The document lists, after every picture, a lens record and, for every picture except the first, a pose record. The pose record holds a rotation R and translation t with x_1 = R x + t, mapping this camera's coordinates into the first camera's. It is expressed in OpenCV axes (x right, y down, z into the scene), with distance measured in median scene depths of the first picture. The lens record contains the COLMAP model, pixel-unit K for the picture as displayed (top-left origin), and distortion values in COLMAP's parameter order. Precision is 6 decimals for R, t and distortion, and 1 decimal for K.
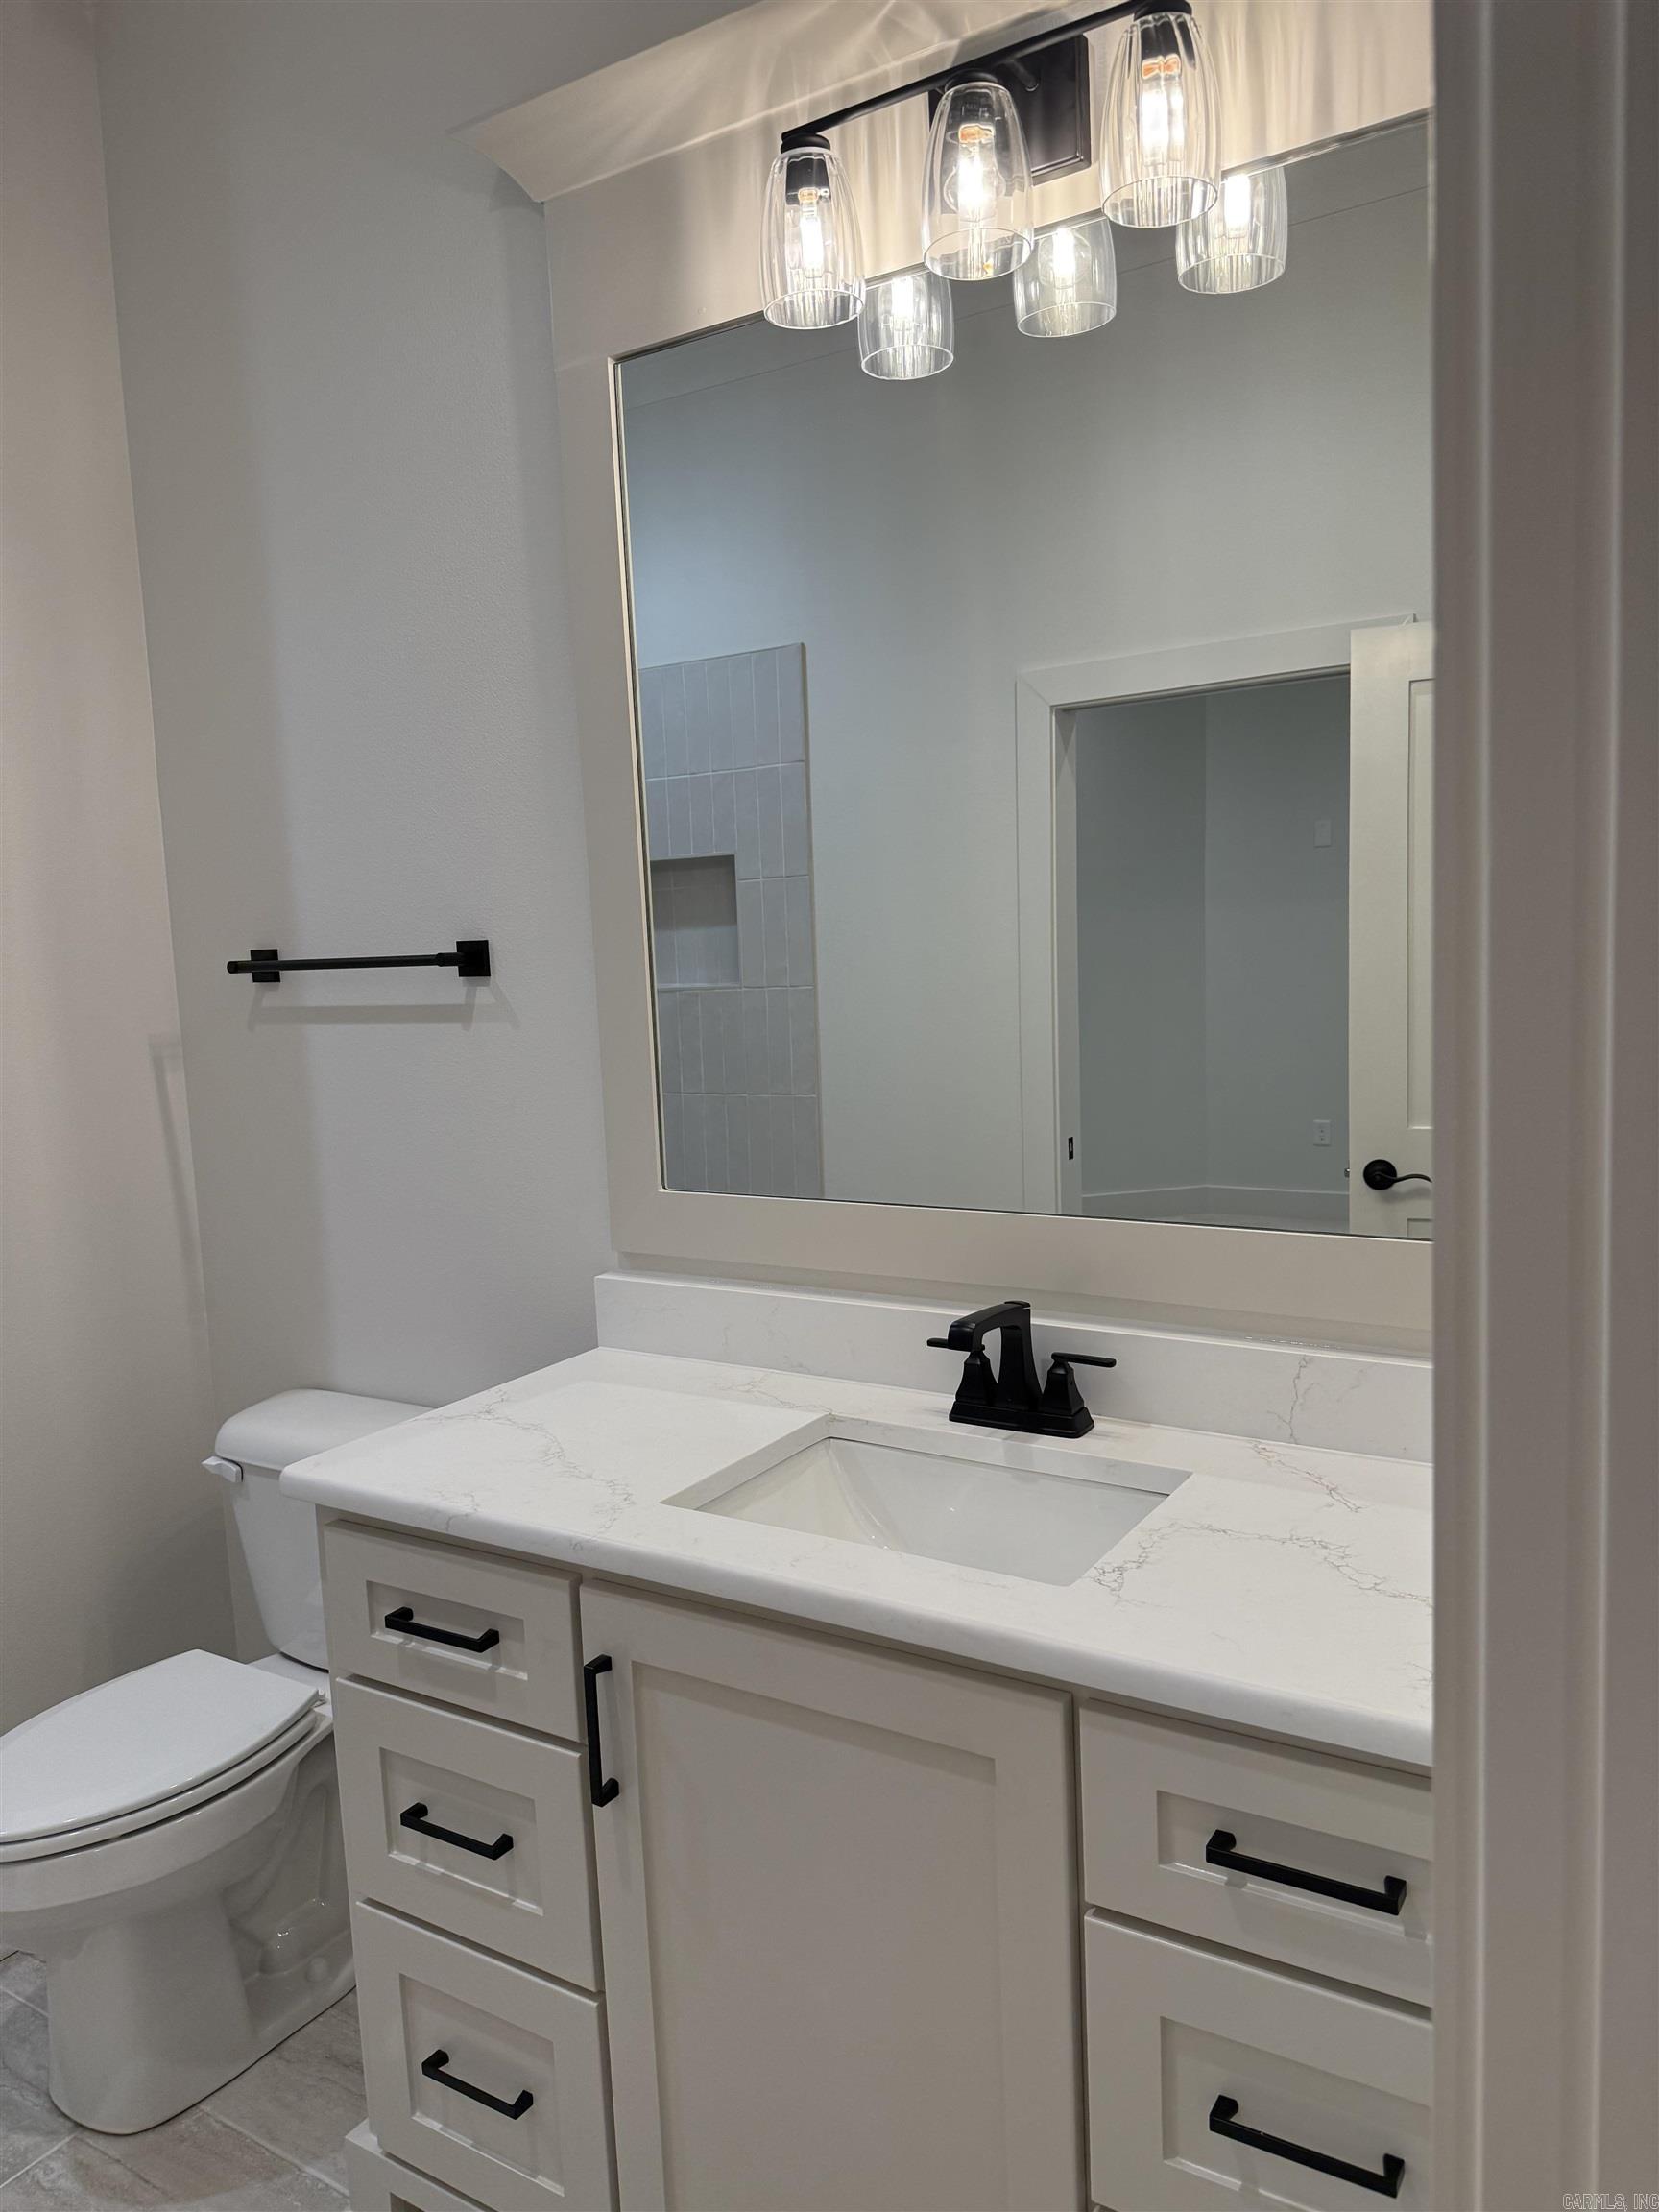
lens RADIAL K [[1611.0, 0, 829.5], [0, 1611.0, 1106.0], [0, 0, 1]] dist [0.005026, -0.006907]
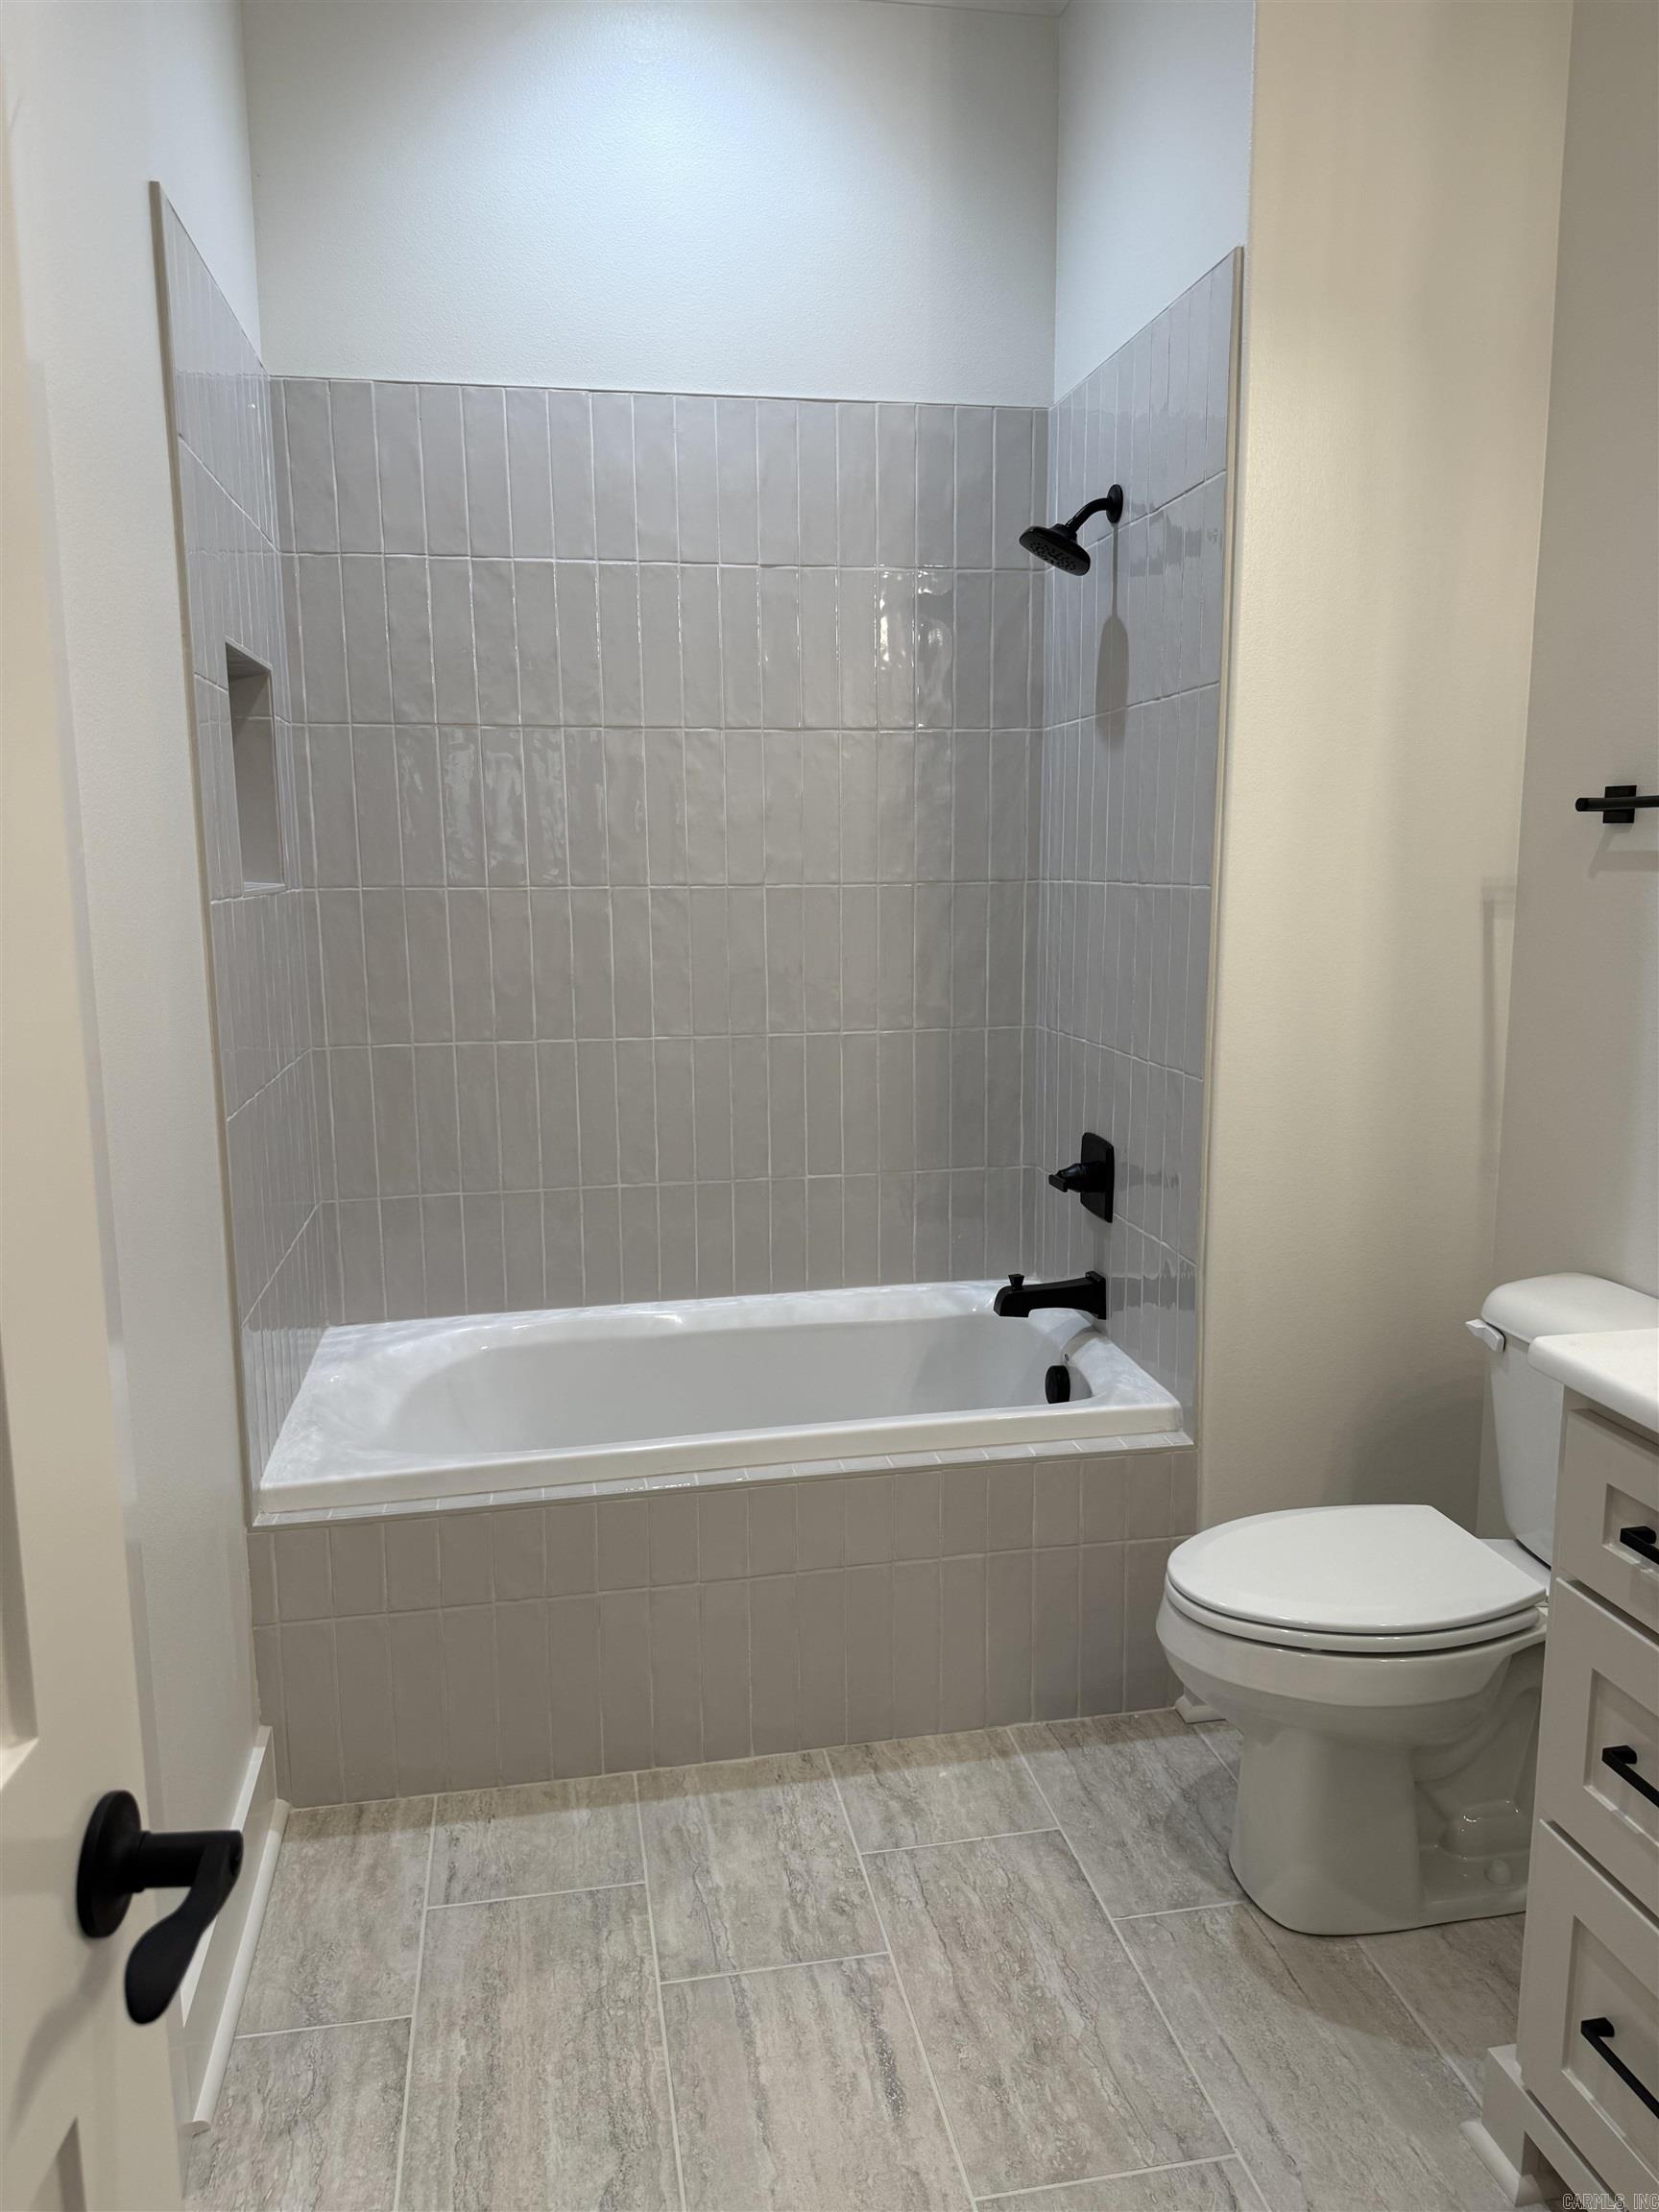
lens RADIAL K [[1611.0, 0, 829.5], [0, 1611.0, 1106.0], [0, 0, 1]] dist [0.005026, -0.006907]
pose [[0.689852, 0.157290, -0.706657, 0.010038], [-0.109975, 0.987552, 0.112453, 0.031408], [0.715549, 0.000139, 0.698563, 0.063888]]
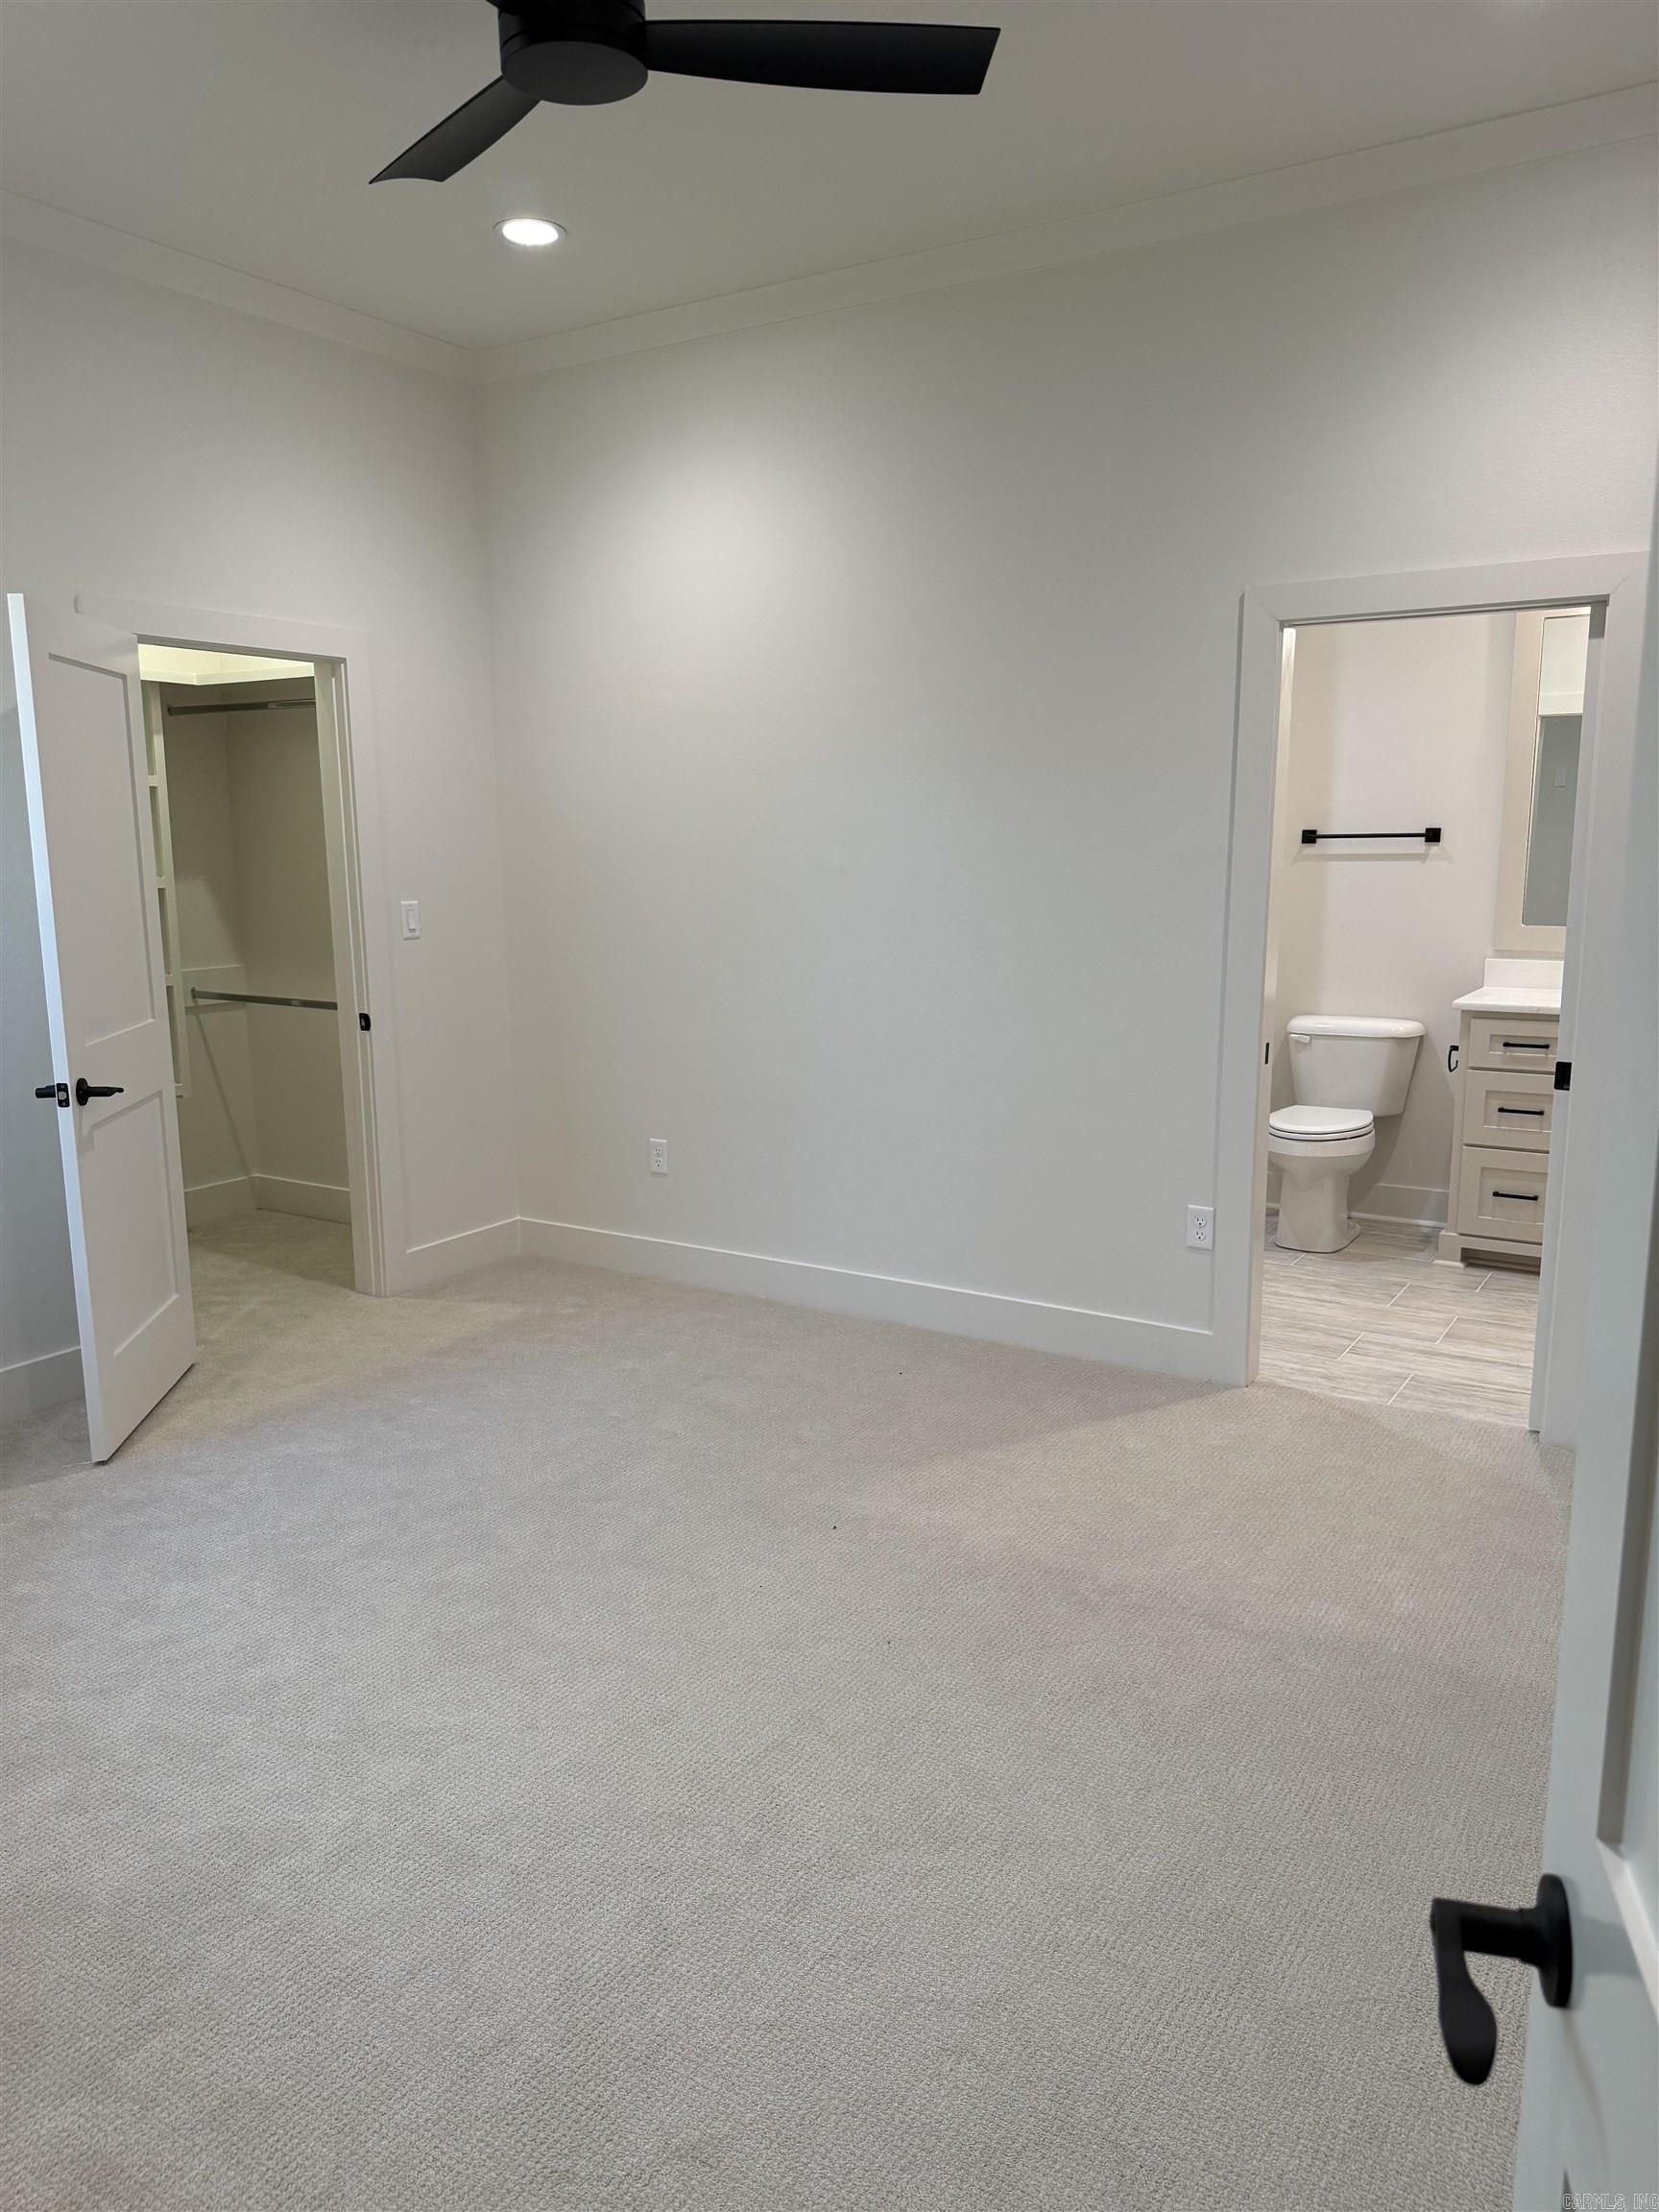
lens RADIAL K [[1611.0, 0, 829.5], [0, 1611.0, 1106.0], [0, 0, 1]] dist [0.005026, -0.006907]
pose [[0.999337, 0.034408, 0.011911, -1.269408], [-0.034930, 0.998293, 0.046815, 0.267739], [-0.010280, -0.047200, 0.998833, -1.671704]]
